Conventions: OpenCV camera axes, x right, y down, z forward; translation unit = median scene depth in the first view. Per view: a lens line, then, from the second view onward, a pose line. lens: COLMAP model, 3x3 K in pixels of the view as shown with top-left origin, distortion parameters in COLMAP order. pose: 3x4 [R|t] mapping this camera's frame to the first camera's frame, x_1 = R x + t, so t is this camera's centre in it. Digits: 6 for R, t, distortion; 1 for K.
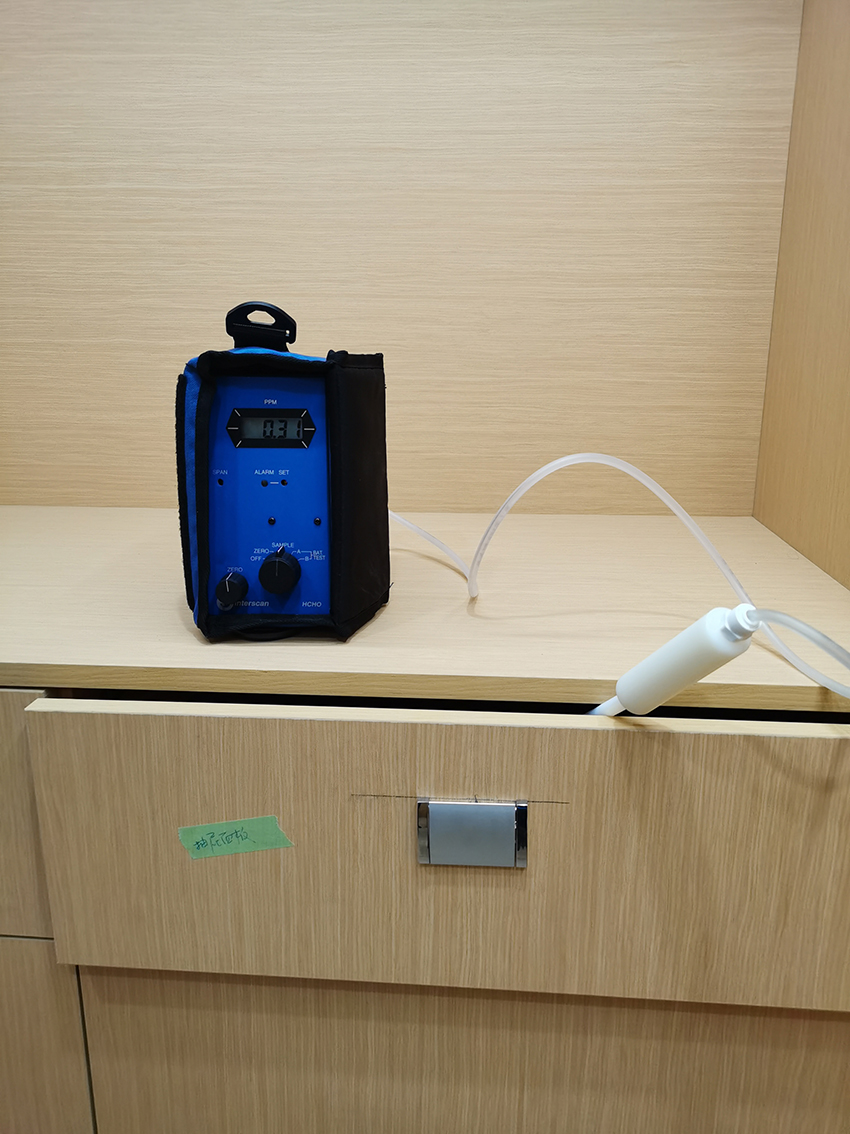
lens RADIAL K [[907.0, 0, 425.2], [0, 907.0, 562.3], [0, 0, 1]] dist [0.050090, -0.041982]
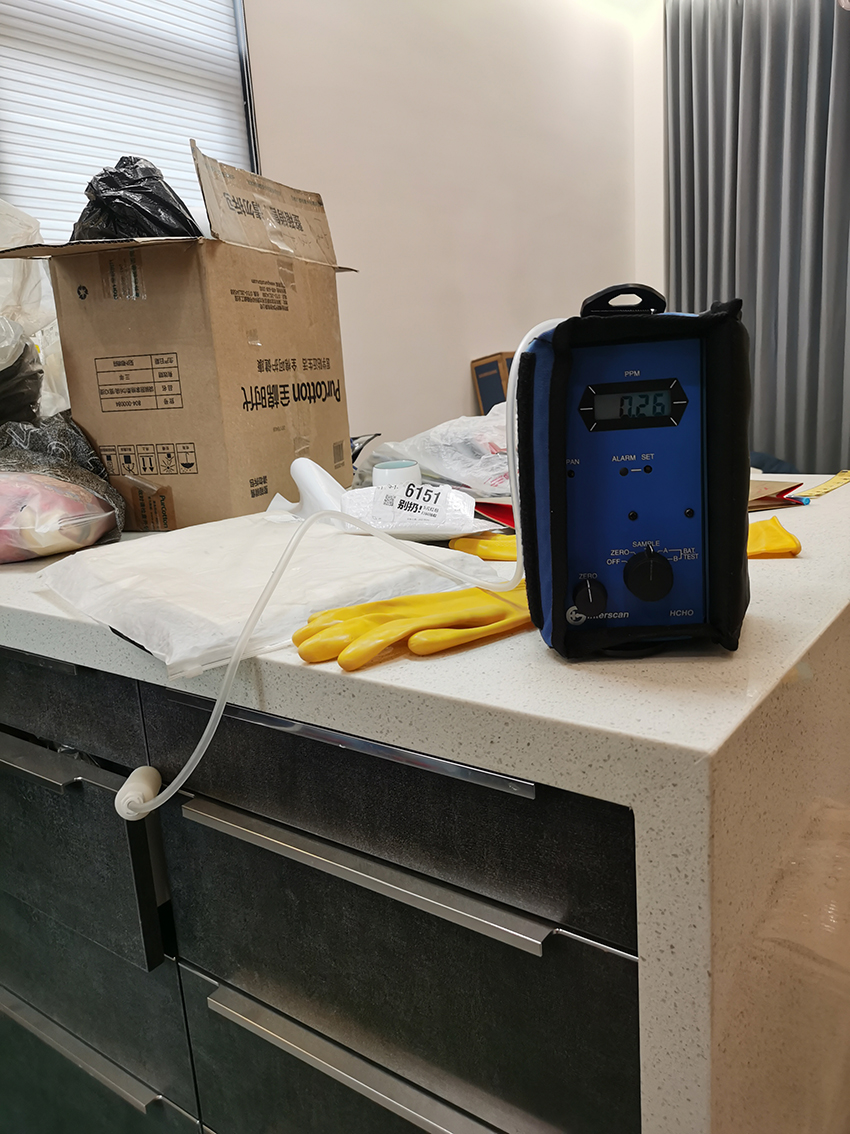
lens RADIAL K [[907.0, 0, 425.2], [0, 907.0, 562.3], [0, 0, 1]] dist [0.050090, -0.041982]
pose [[0.990191, -0.054991, -0.128443, -0.250501], [0.051872, 0.998275, -0.027508, 0.010576], [0.129734, 0.020576, 0.991335, 0.138585]]
